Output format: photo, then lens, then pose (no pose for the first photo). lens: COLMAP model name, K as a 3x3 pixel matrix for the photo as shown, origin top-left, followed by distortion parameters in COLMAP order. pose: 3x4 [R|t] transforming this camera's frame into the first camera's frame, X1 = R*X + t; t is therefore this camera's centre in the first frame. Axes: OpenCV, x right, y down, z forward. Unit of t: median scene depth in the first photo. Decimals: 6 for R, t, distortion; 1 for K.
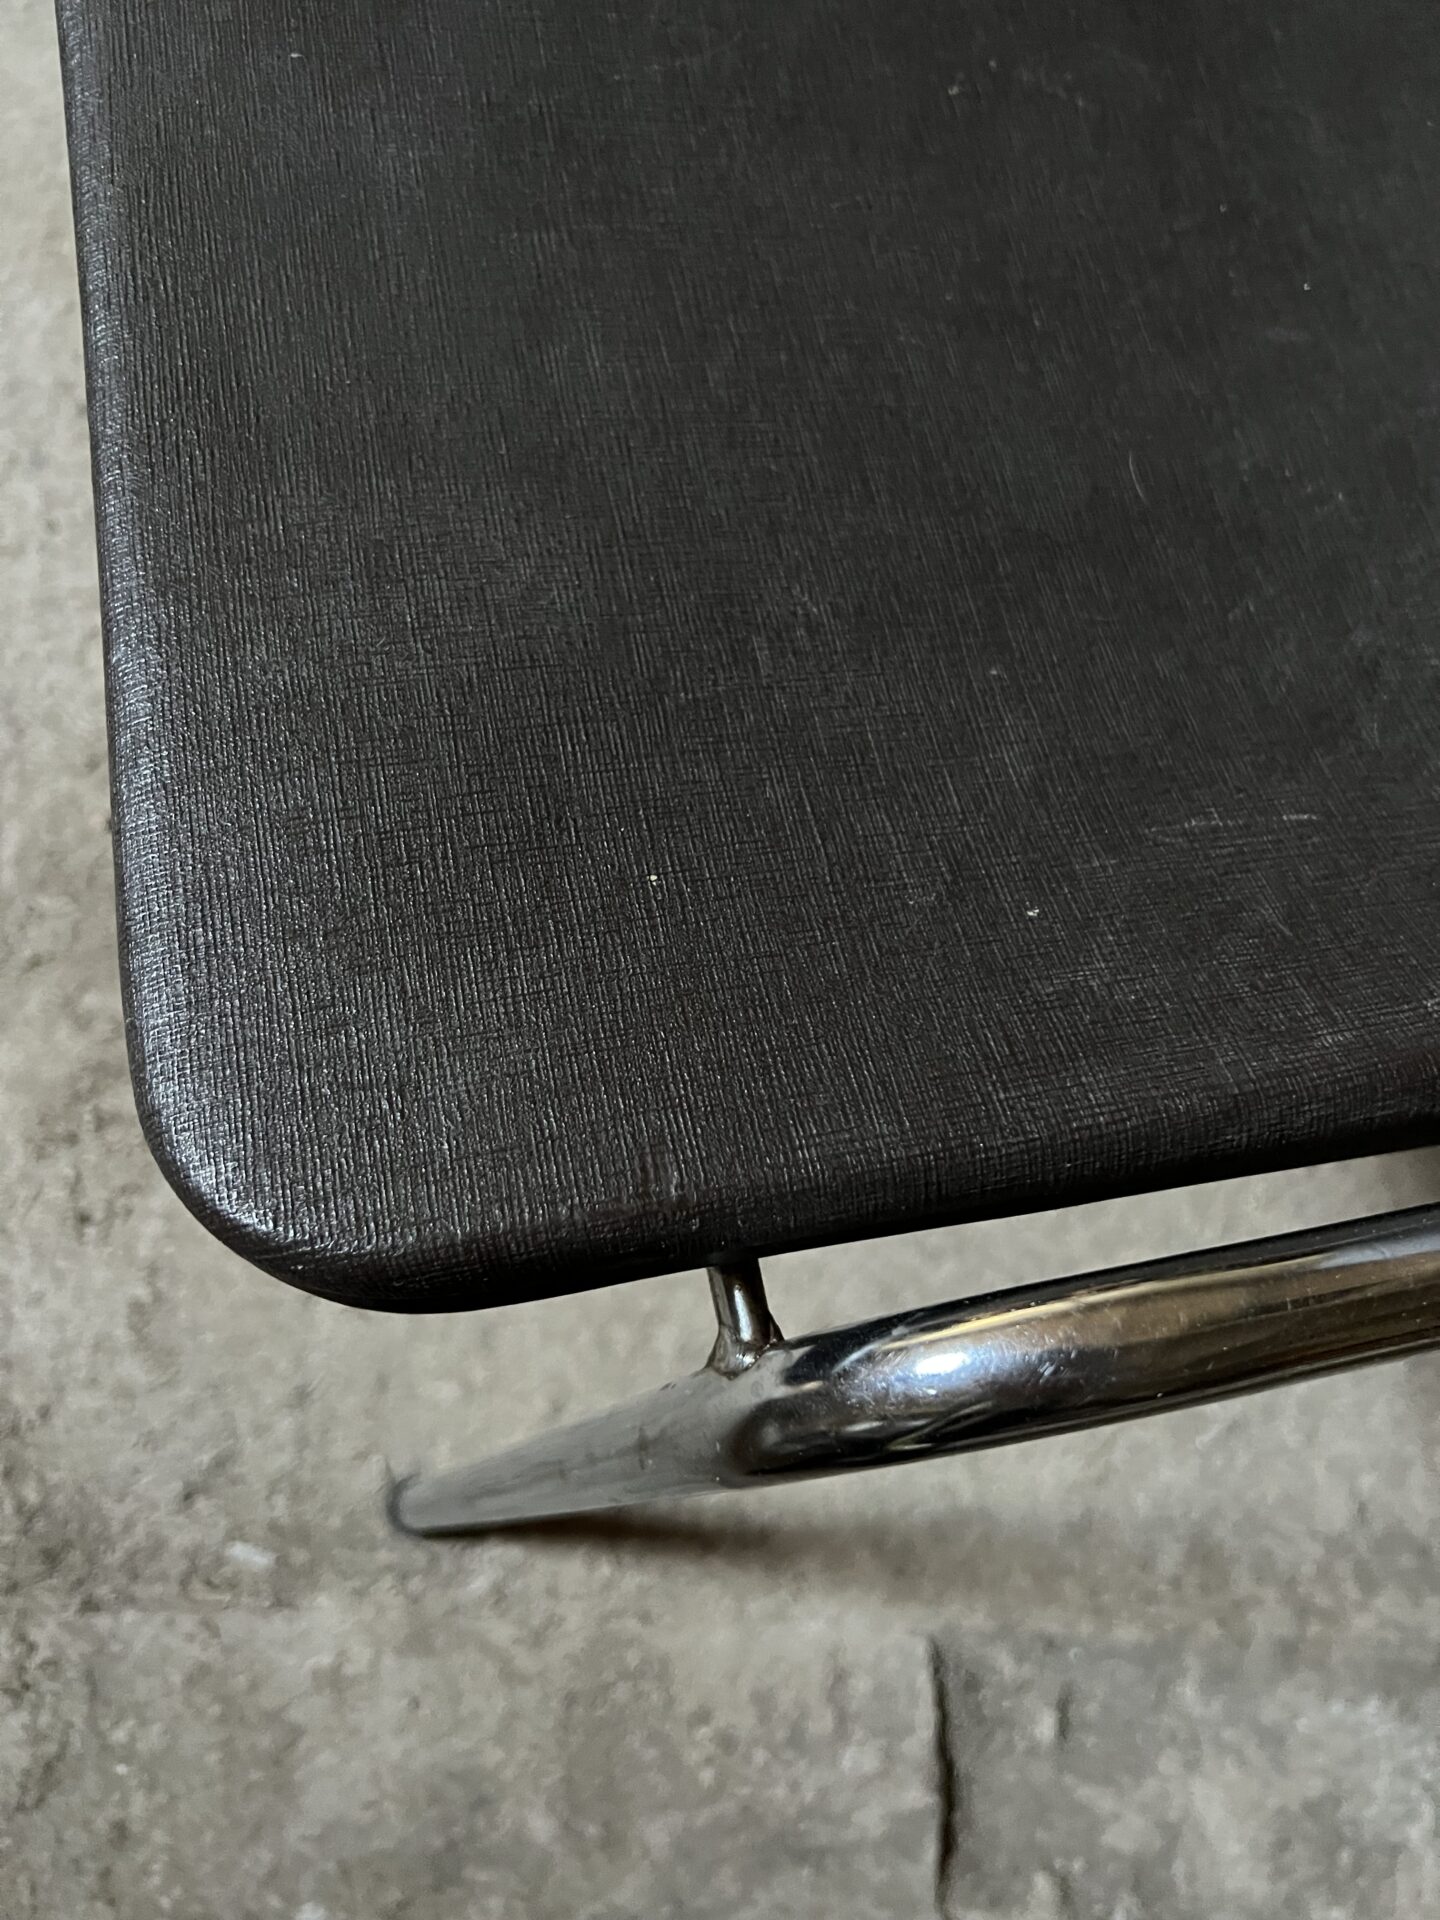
lens RADIAL K [[1460.7, 0, 714.8], [0, 1460.7, 984.9], [0, 0, 1]] dist [-0.005316, -0.031518]
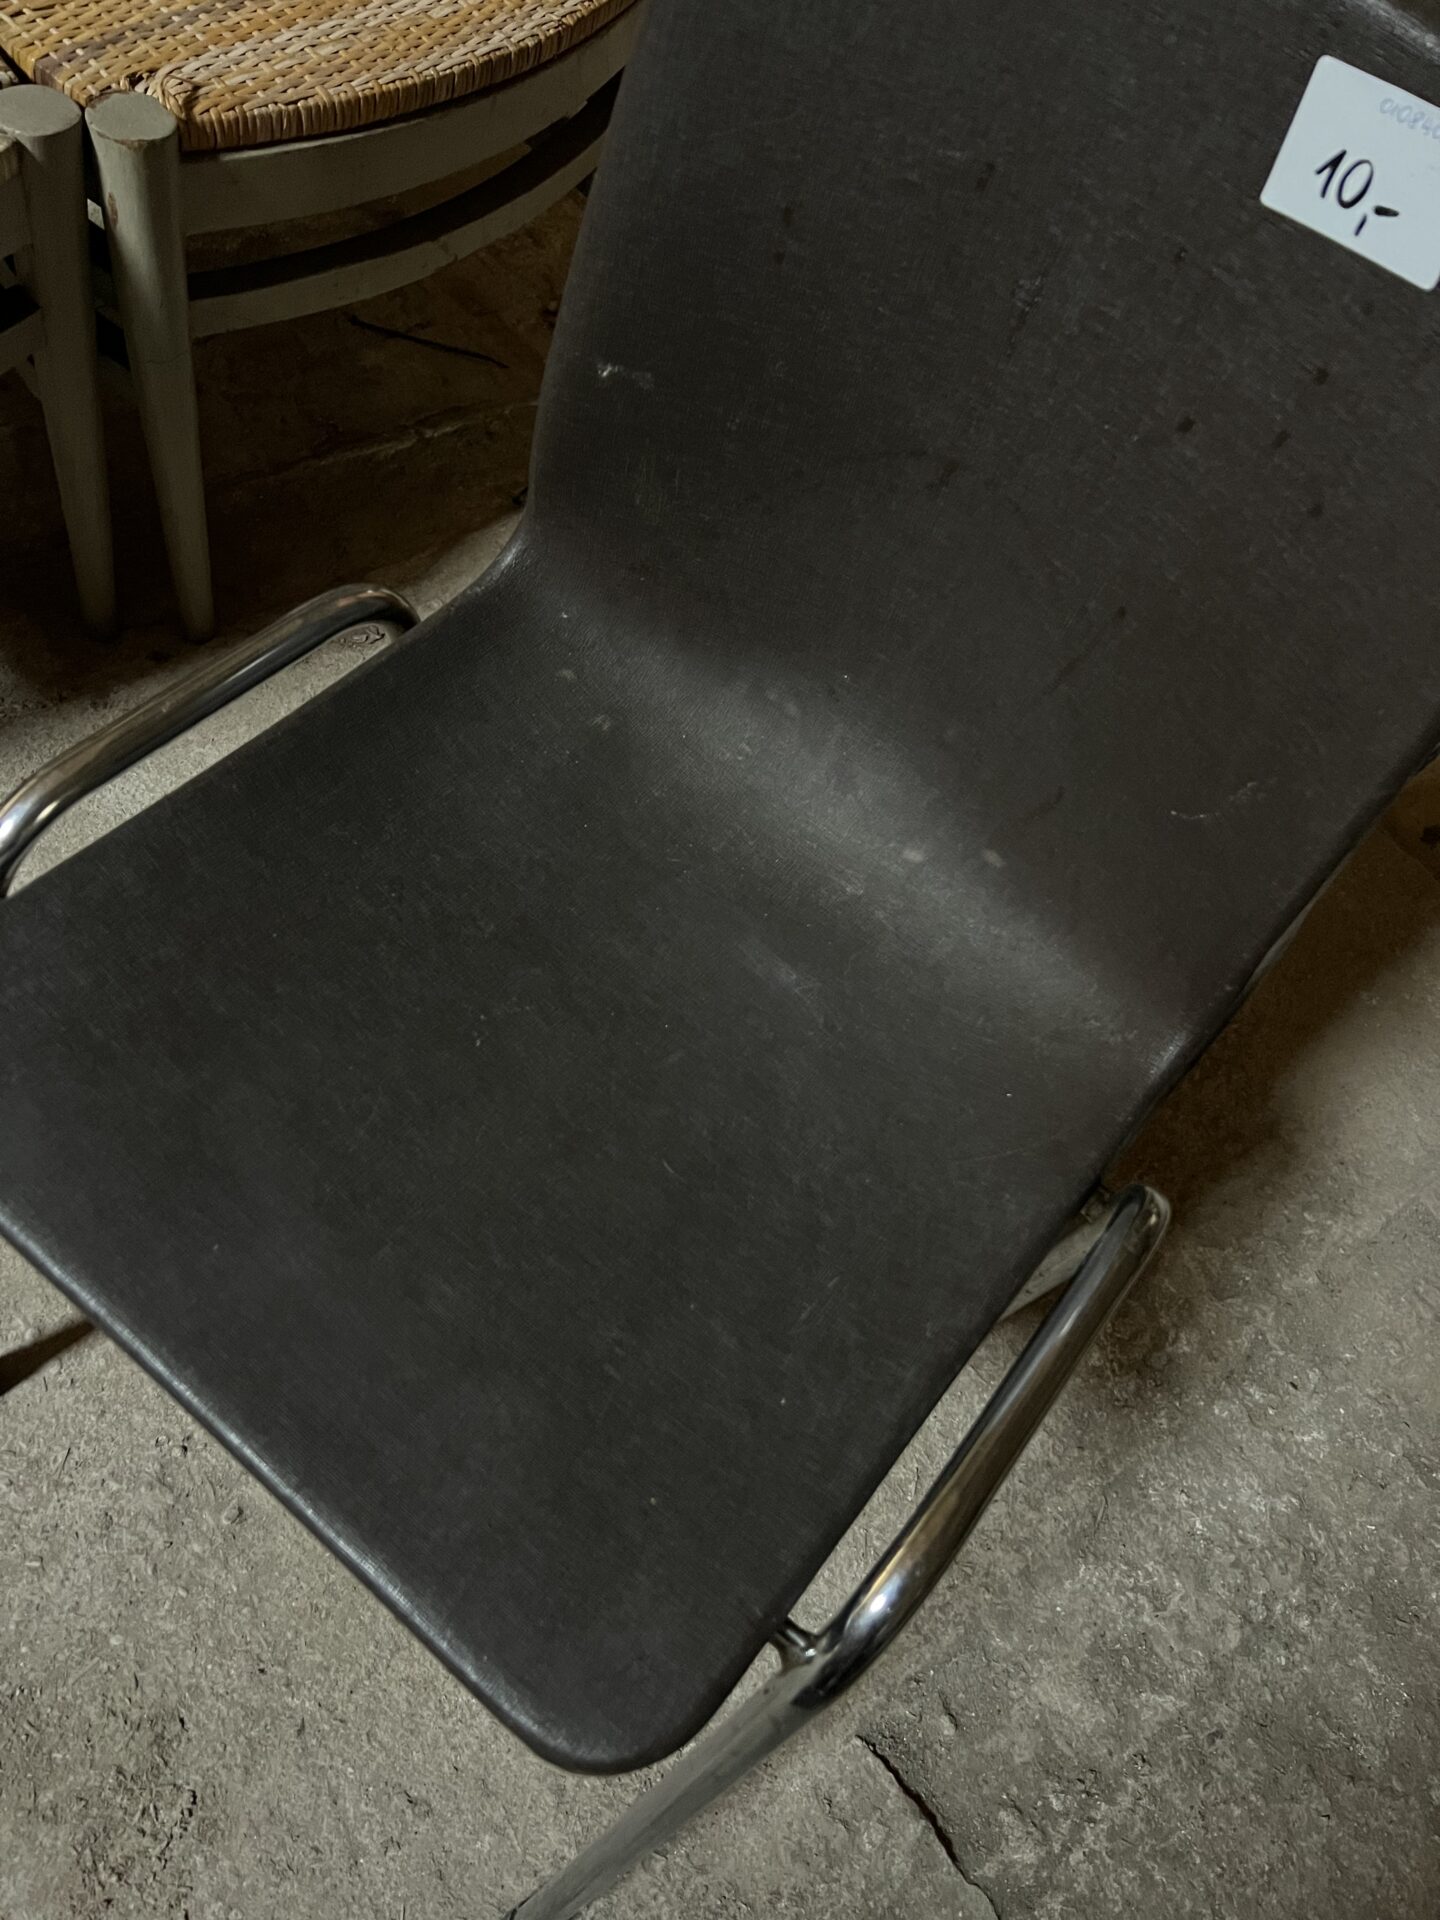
lens RADIAL K [[1420.8, 0, 731.4], [0, 1420.8, 969.4], [0, 0, 1]] dist [0.003033, -0.021888]
pose [[0.754254, -0.499050, 0.426673, -0.232586], [0.558260, 0.829499, -0.016658, -0.318799], [-0.345612, 0.250759, 0.904252, -0.594549]]
